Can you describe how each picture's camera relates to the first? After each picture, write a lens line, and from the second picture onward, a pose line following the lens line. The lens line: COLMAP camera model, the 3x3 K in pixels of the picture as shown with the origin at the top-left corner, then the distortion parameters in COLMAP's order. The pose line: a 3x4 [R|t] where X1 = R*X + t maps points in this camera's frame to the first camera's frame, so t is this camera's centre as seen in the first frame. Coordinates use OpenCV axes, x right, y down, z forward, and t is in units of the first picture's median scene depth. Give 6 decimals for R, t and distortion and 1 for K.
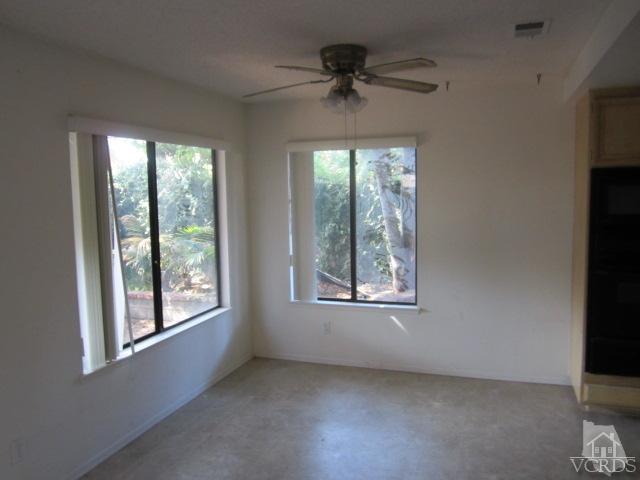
lens RADIAL K [[526.0, 0, 320.0], [0, 526.0, 240.0], [0, 0, 1]] dist [-0.053894, 0.000784]
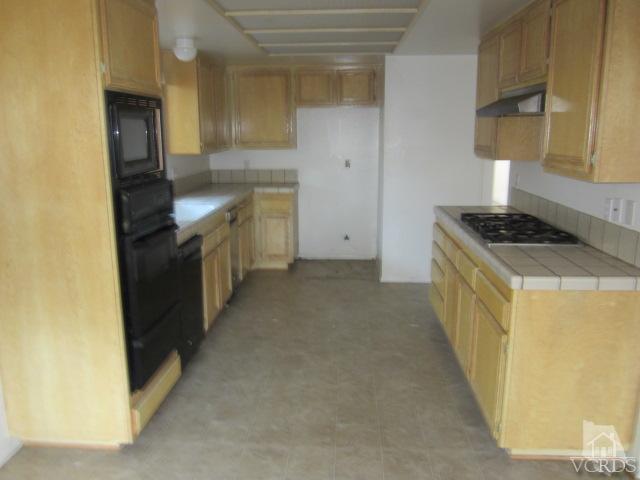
lens RADIAL K [[526.0, 0, 320.0], [0, 526.0, 240.0], [0, 0, 1]] dist [-0.053894, 0.000784]
pose [[-0.265779, -0.174164, 0.948171, -0.164765], [0.102942, 0.972794, 0.207543, -0.059220], [-0.958522, 0.152767, -0.240619, 0.844242]]
